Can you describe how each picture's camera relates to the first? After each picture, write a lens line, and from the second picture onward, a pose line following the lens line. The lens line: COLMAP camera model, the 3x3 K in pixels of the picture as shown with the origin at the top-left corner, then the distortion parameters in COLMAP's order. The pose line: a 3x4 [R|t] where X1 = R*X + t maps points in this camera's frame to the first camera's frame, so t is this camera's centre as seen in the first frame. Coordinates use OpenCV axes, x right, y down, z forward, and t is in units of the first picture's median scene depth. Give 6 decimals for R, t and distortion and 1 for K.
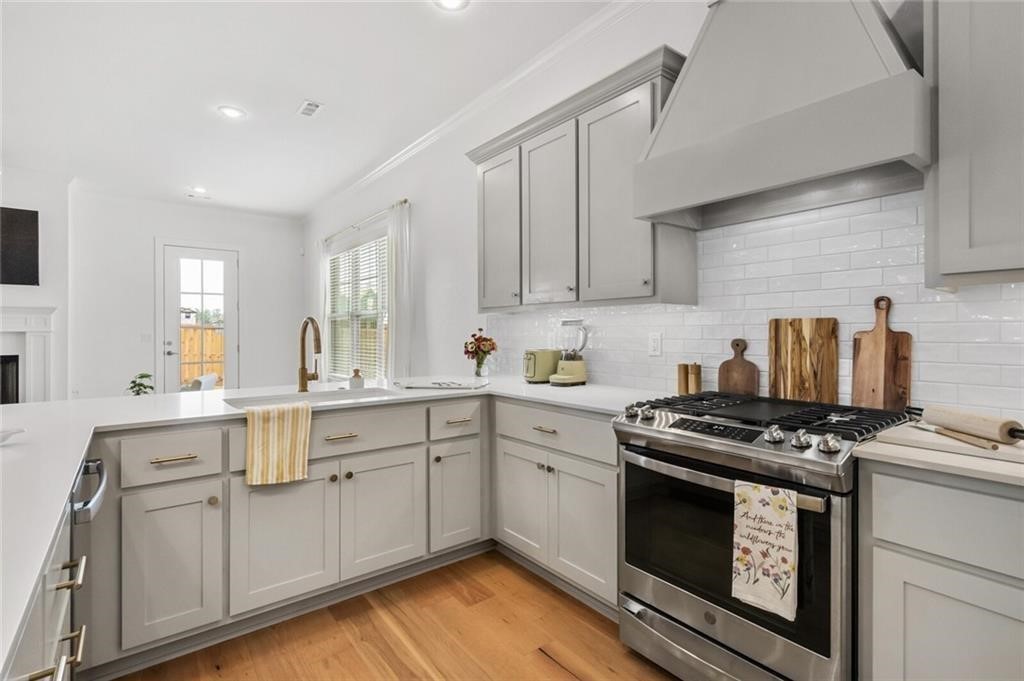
lens RADIAL K [[488.7, 0, 513.4], [0, 488.7, 337.2], [0, 0, 1]] dist [-0.000238, -0.000430]
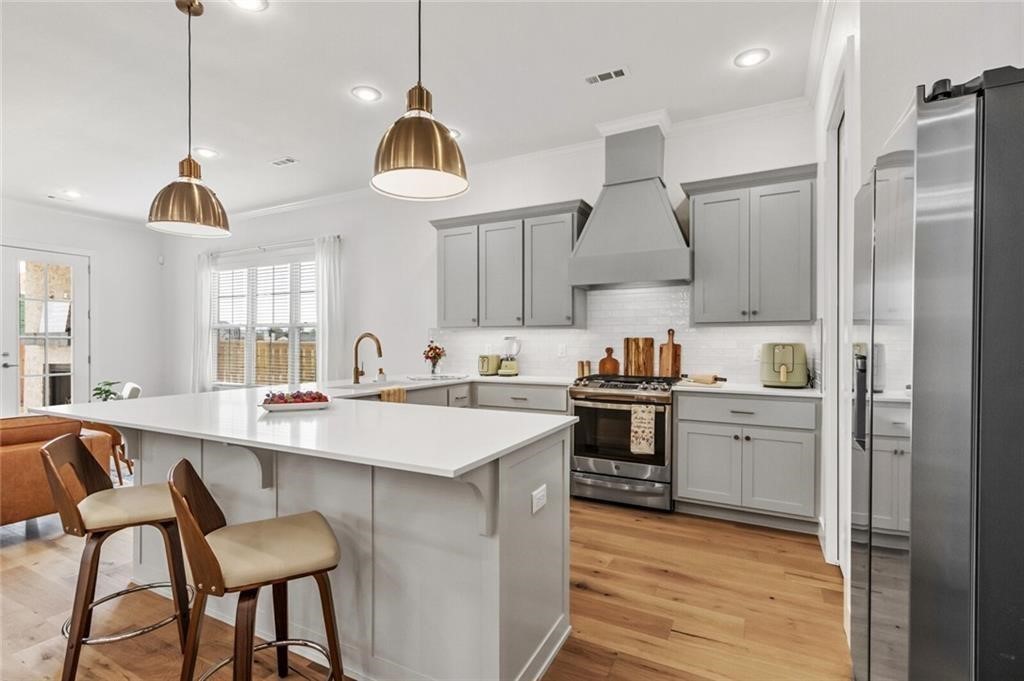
lens RADIAL K [[471.8, 0, 515.2], [0, 471.8, 353.7], [0, 0, 1]] dist [-0.001296, 0.000198]
pose [[0.904927, -0.005452, 0.425531, -0.757830], [0.000932, 0.999941, 0.010830, 0.008141], [-0.425565, -0.009404, 0.904879, -0.624890]]
